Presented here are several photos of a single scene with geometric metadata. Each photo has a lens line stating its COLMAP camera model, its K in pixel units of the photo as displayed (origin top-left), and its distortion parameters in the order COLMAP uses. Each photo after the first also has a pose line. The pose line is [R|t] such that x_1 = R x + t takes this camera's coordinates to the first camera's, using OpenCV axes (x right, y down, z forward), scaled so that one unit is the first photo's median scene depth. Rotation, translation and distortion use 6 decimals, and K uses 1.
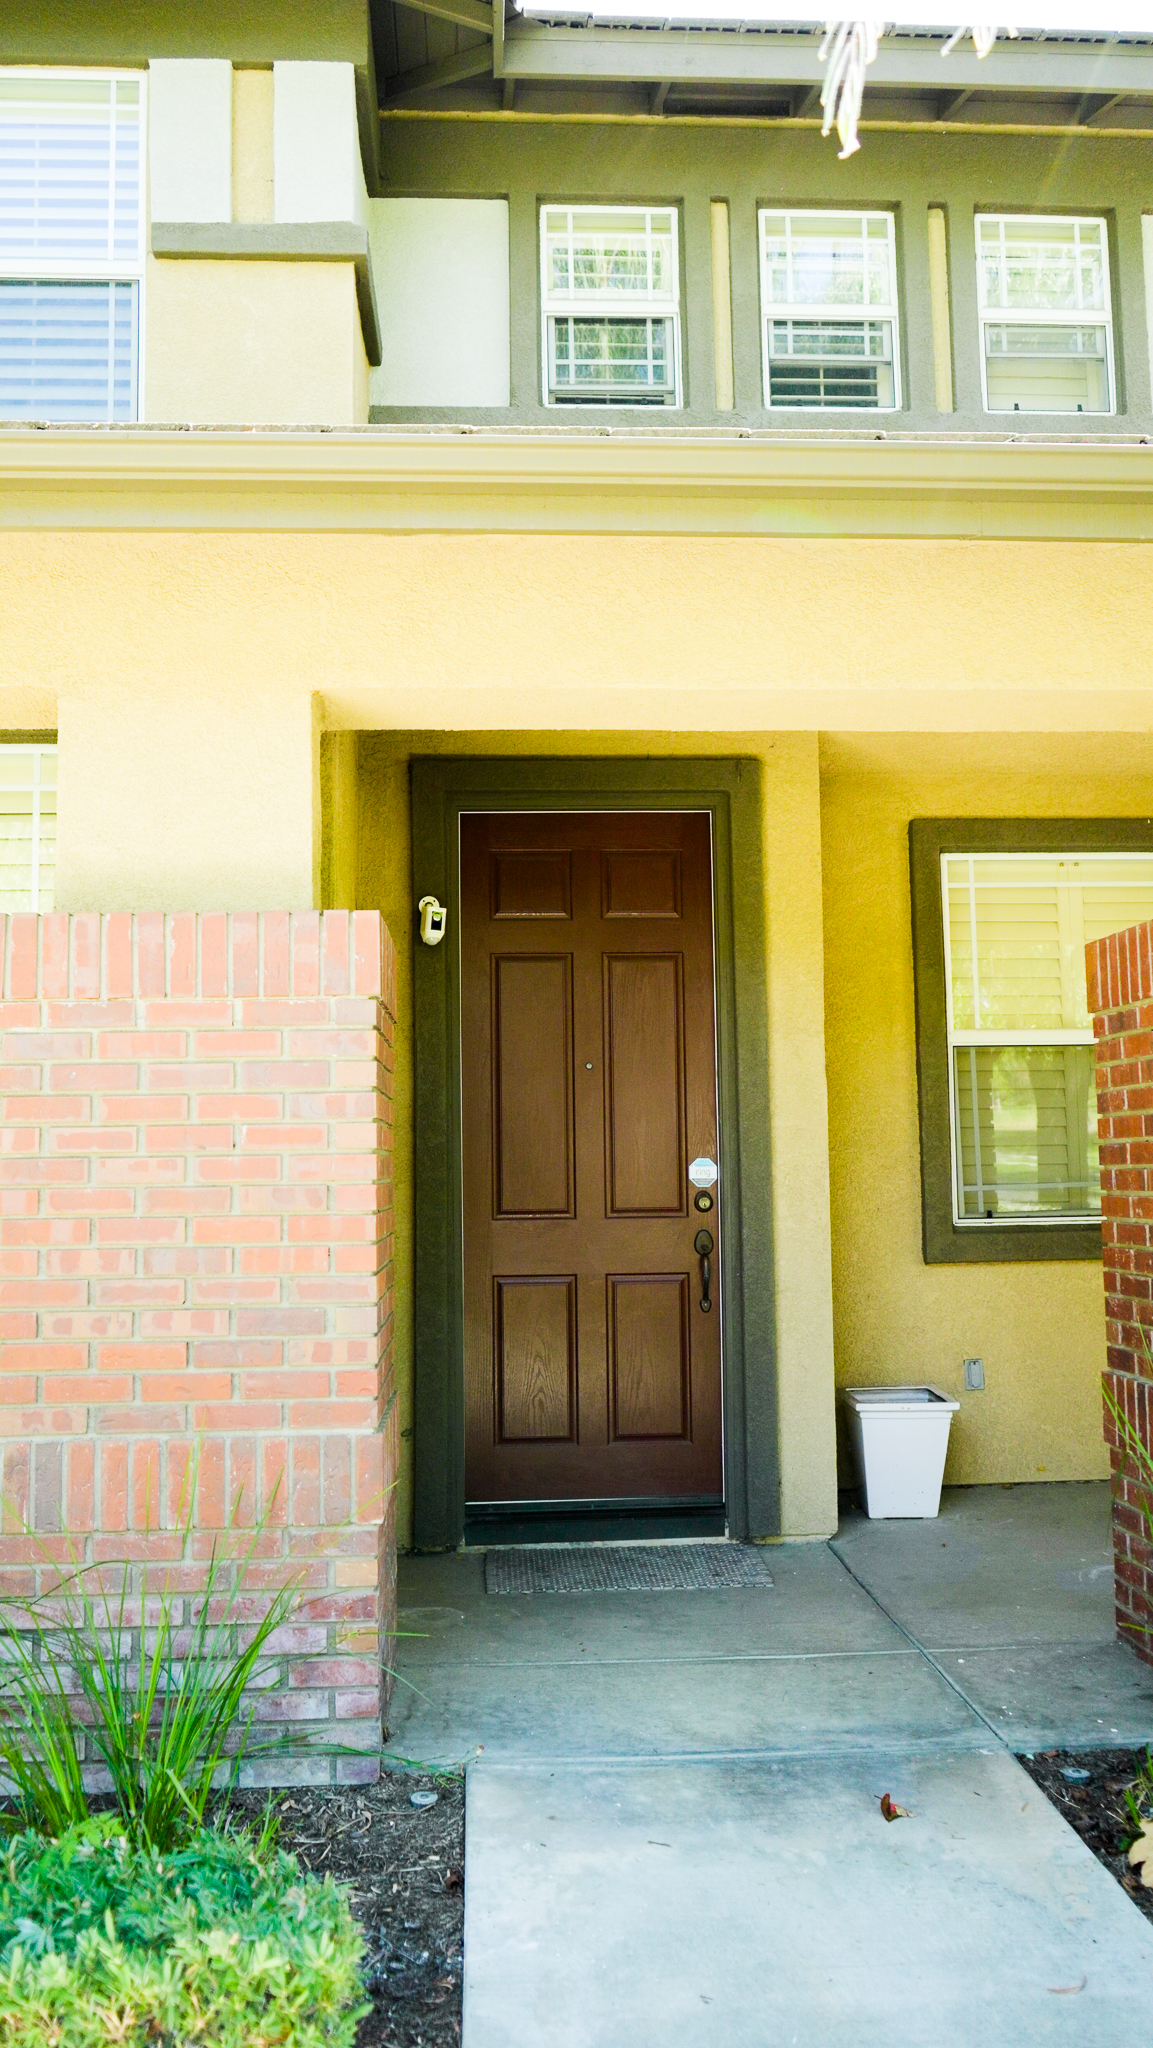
lens RADIAL K [[1625.0, 0, 576.5], [0, 1625.0, 1024.0], [0, 0, 1]] dist [-0.005619, 0.002146]
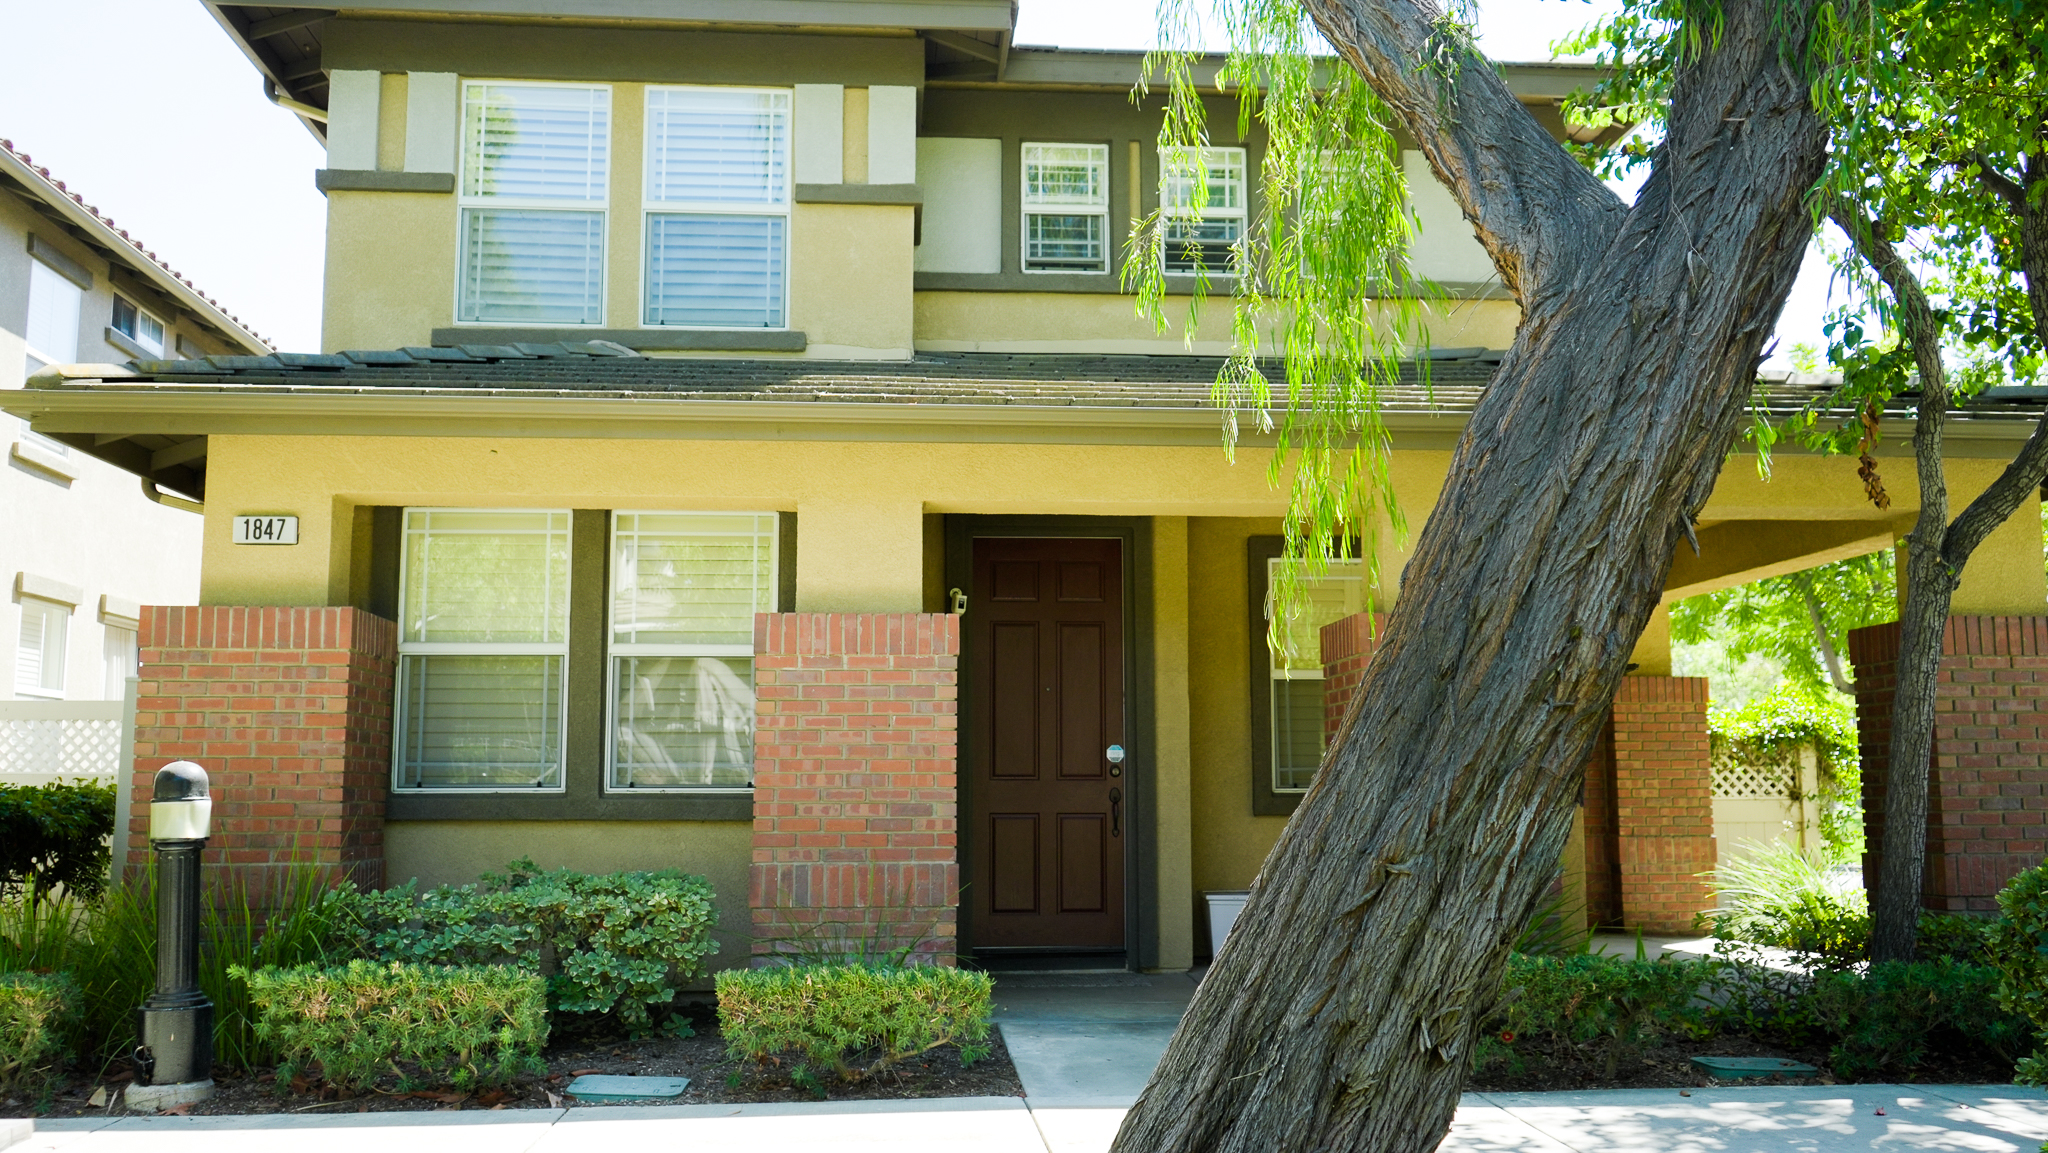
lens RADIAL K [[1755.2, 0, 1024.0], [0, 1755.2, 576.5], [0, 0, 1]] dist [-0.007851, -0.012224]
pose [[0.999698, 0.015826, 0.018817, -0.056988], [-0.015139, 0.999233, -0.036111, -0.026171], [-0.019375, 0.035815, 0.999171, -0.870977]]
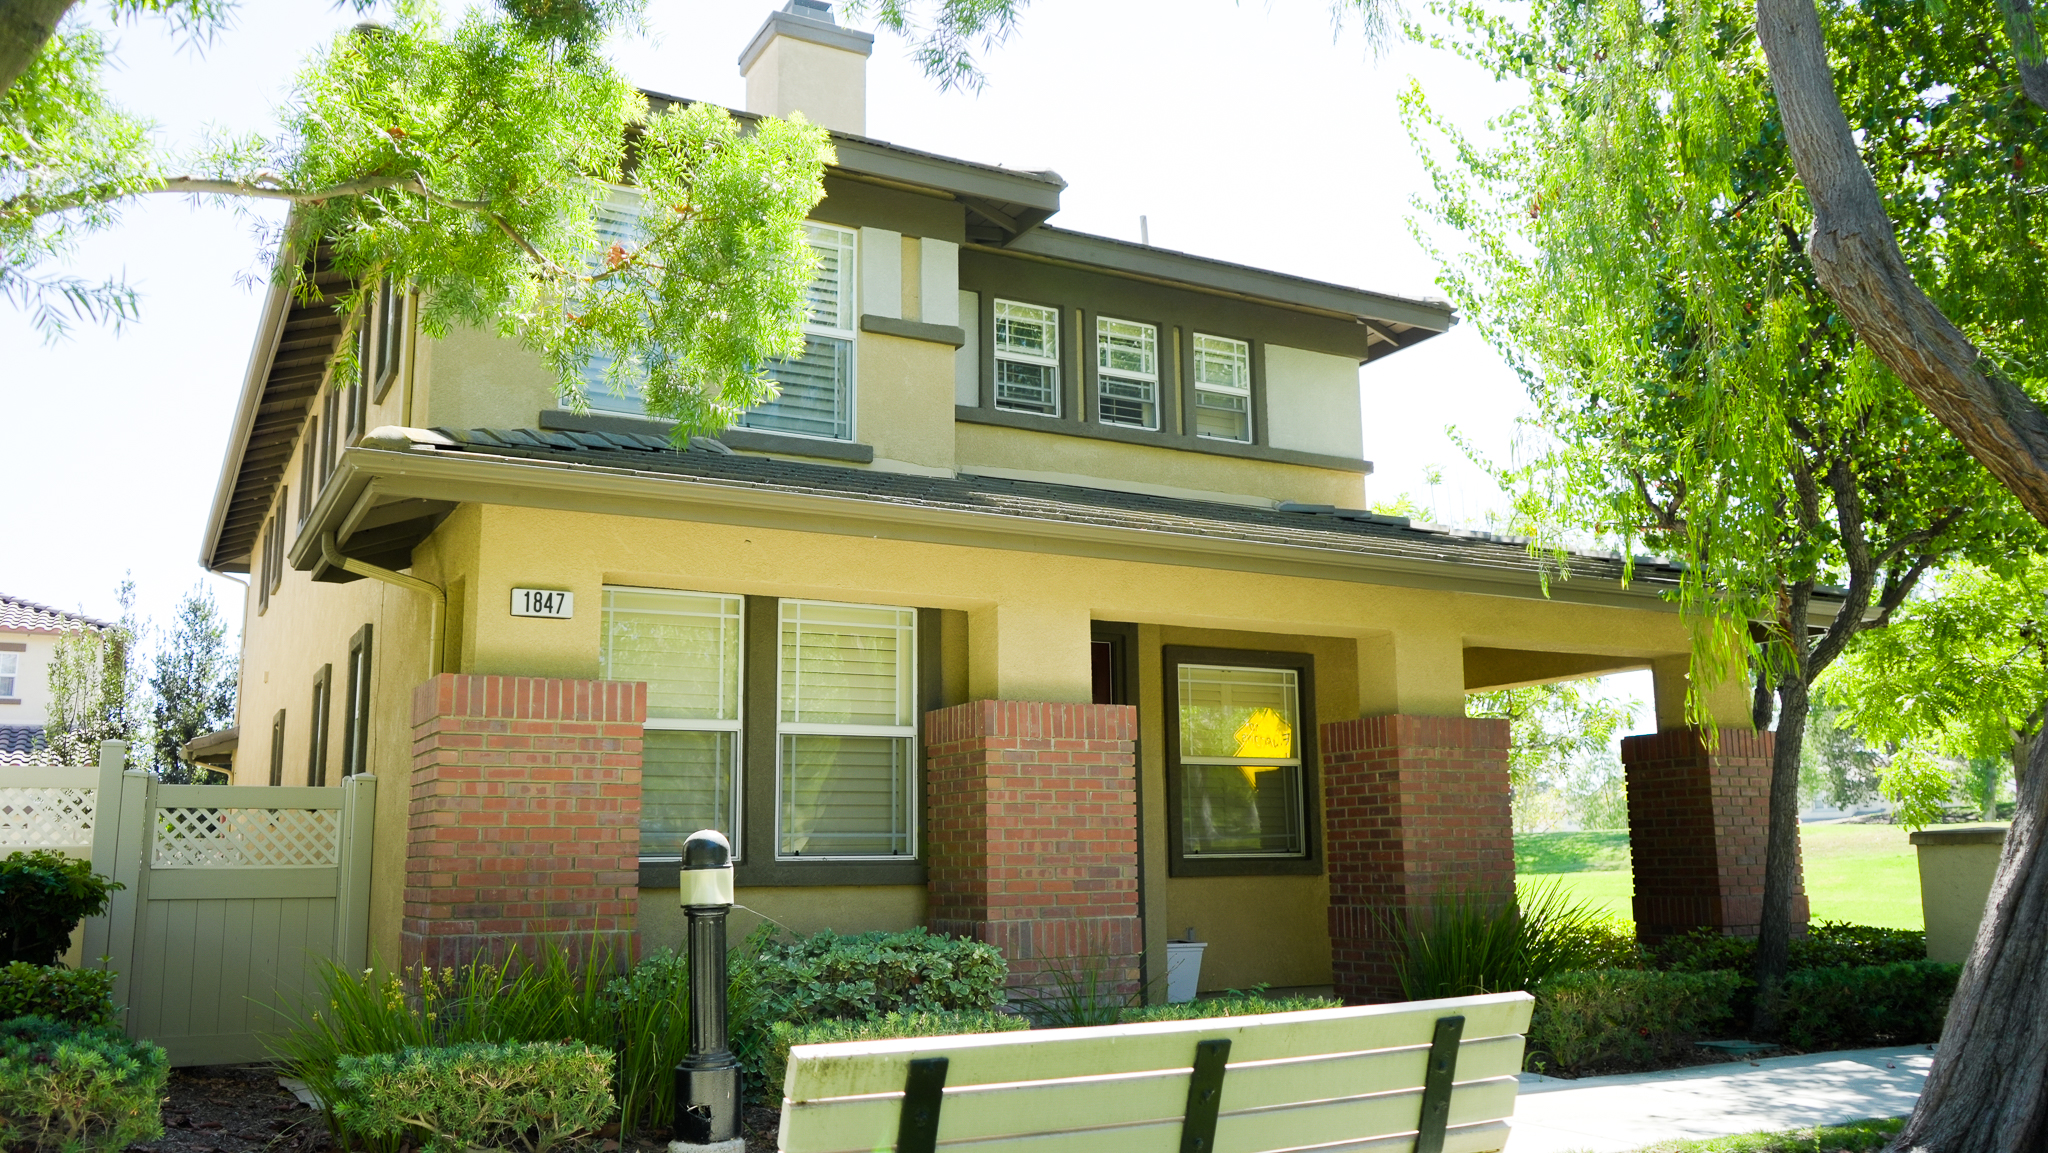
lens RADIAL K [[1619.0, 0, 1029.0], [0, 1619.0, 581.3], [0, 0, 1]] dist [-0.001965, -0.008091]
pose [[0.903648, 0.078574, 0.421007, -0.924062], [-0.040199, 0.994247, -0.099278, -0.005136], [-0.426386, 0.072788, 0.901608, -0.817877]]
